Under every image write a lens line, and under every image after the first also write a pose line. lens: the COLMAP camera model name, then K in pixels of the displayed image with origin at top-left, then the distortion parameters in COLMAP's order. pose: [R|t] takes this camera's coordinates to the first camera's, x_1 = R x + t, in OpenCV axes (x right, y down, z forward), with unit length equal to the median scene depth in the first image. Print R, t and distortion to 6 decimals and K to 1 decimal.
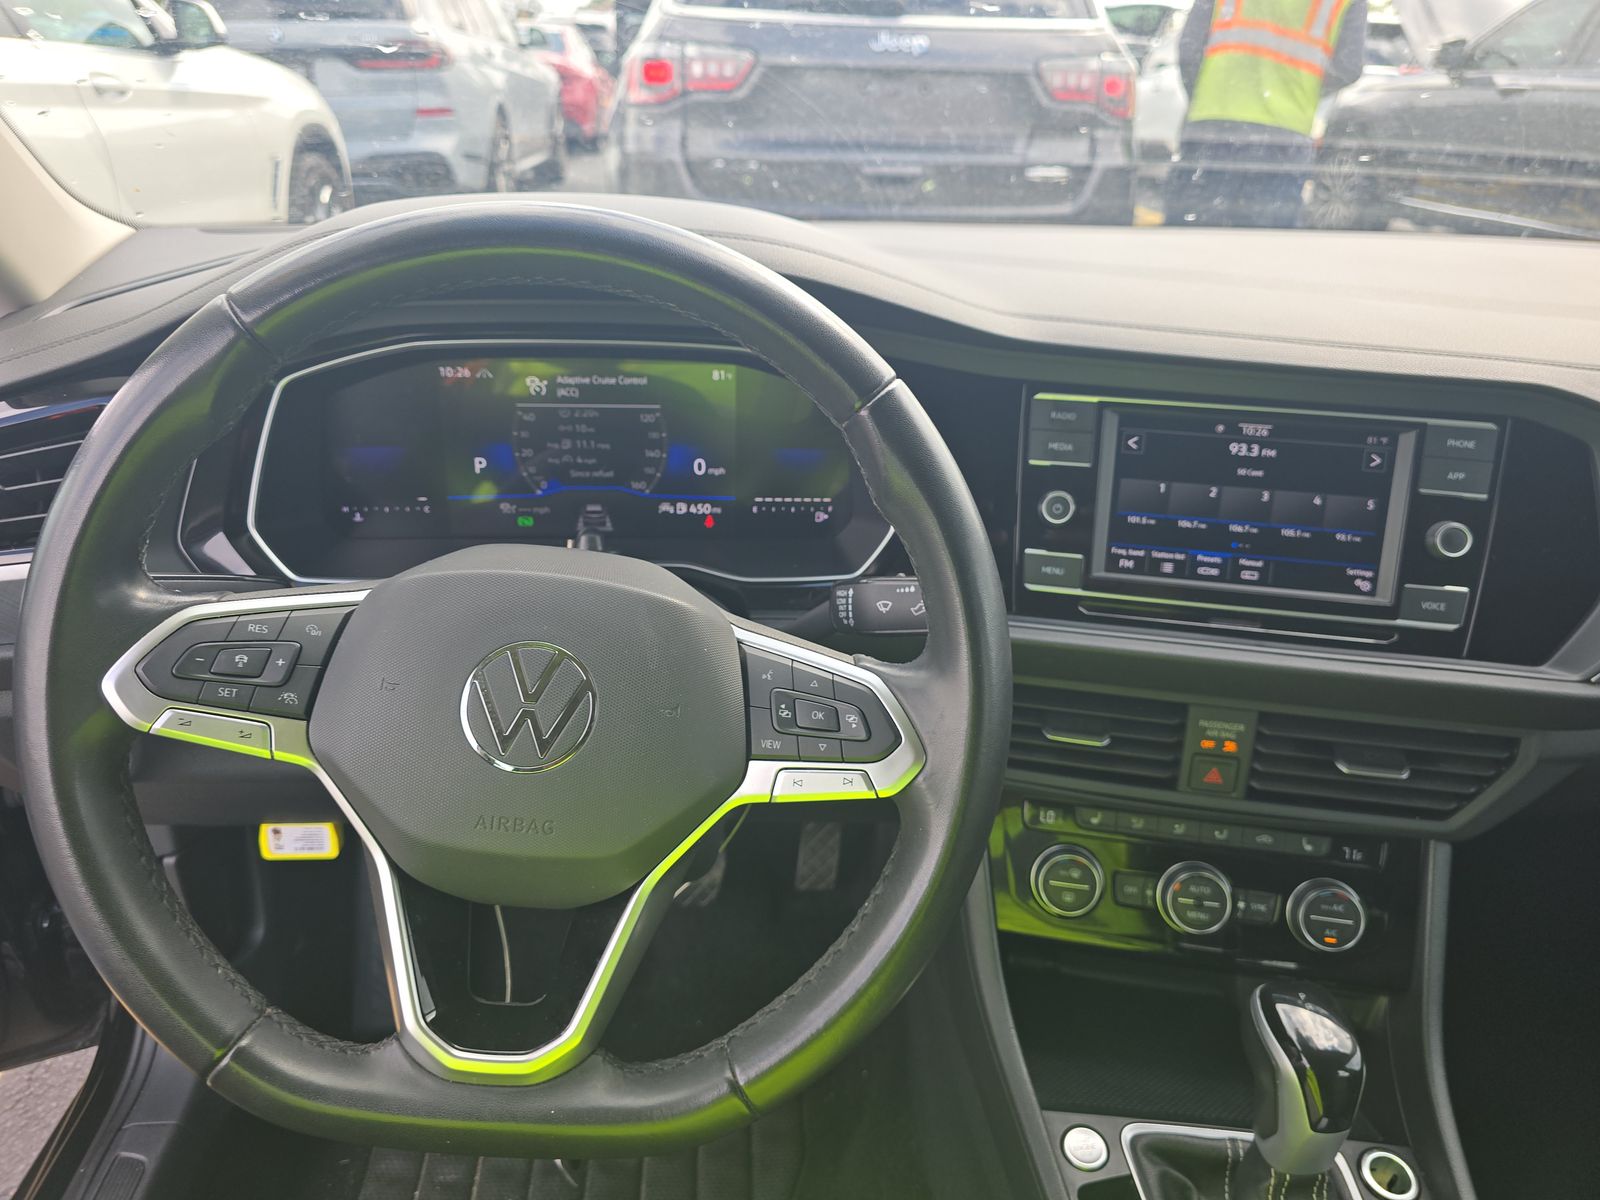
lens RADIAL K [[1073.7, 0, 800.0], [0, 1073.7, 600.0], [0, 0, 1]] dist [0.039336, -0.054830]
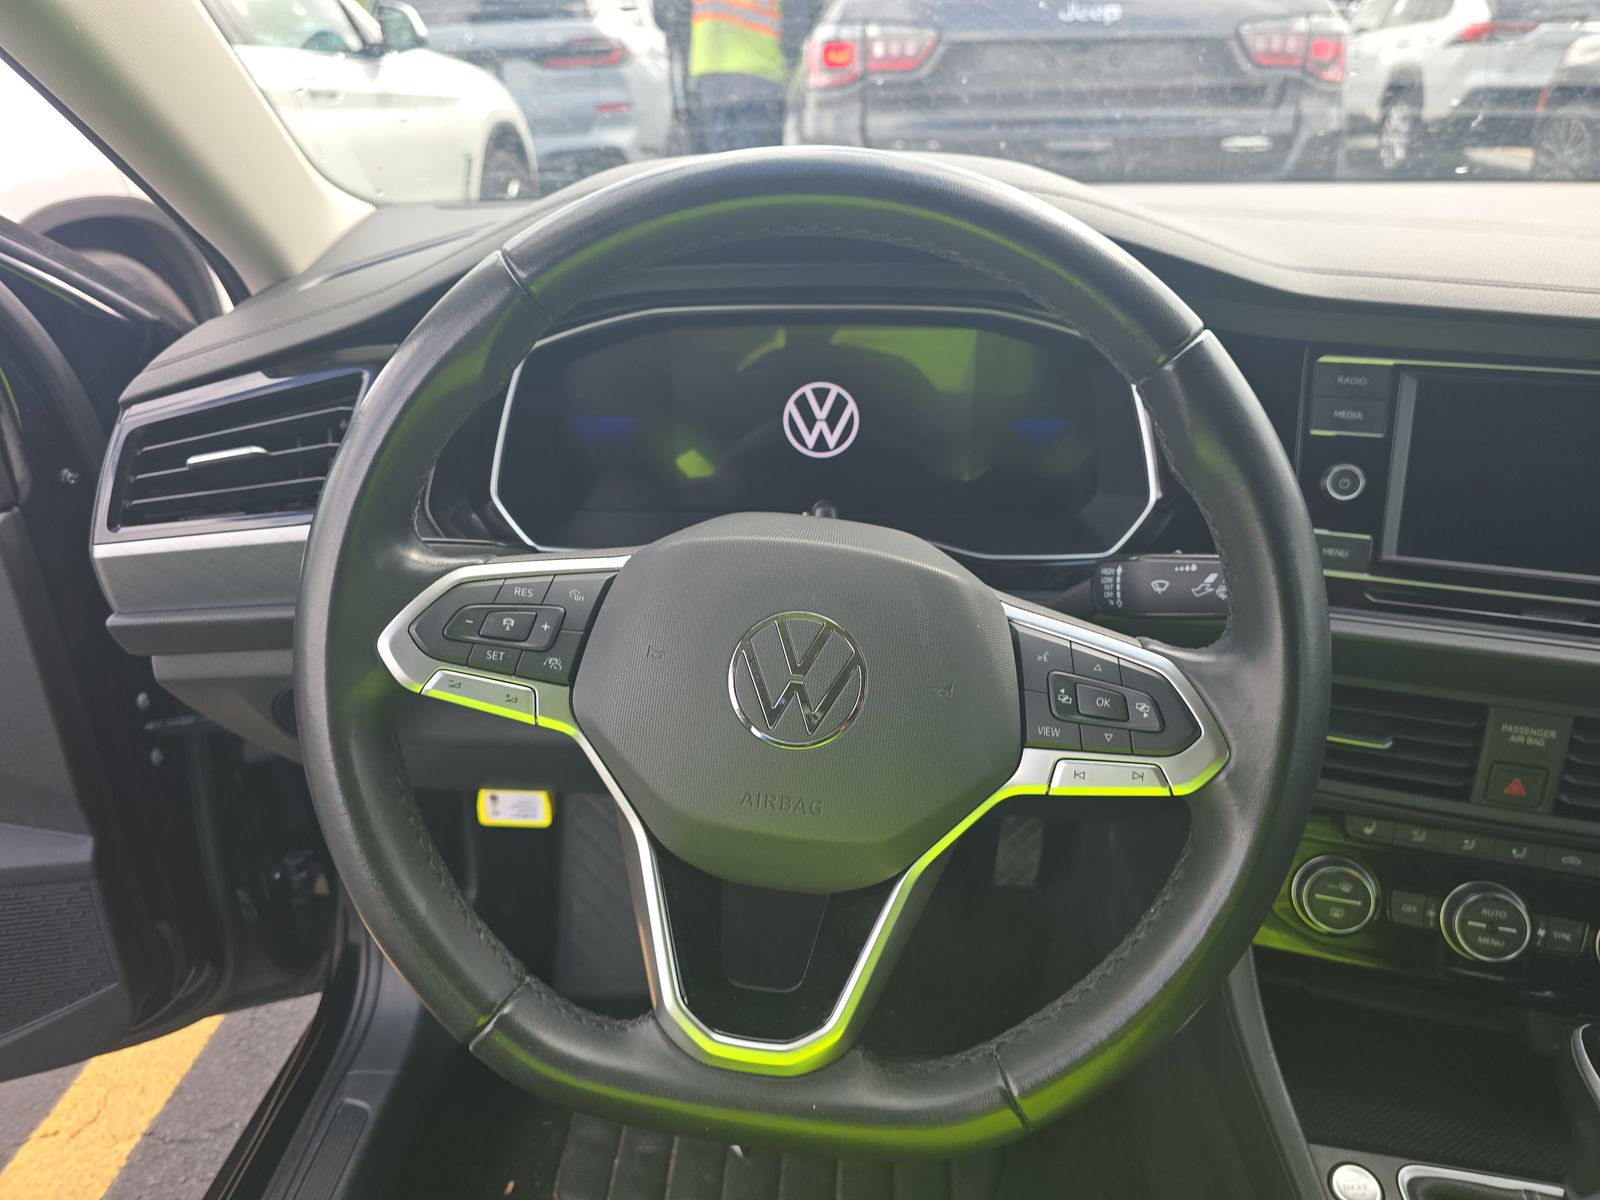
lens RADIAL K [[1068.0, 0, 799.3], [0, 1068.0, 604.9], [0, 0, 1]] dist [0.024212, -0.038288]
pose [[0.990611, 0.024136, -0.134564, -0.087980], [-0.022288, 0.999636, 0.015225, 0.012755], [0.134882, -0.012083, 0.990788, 0.048800]]
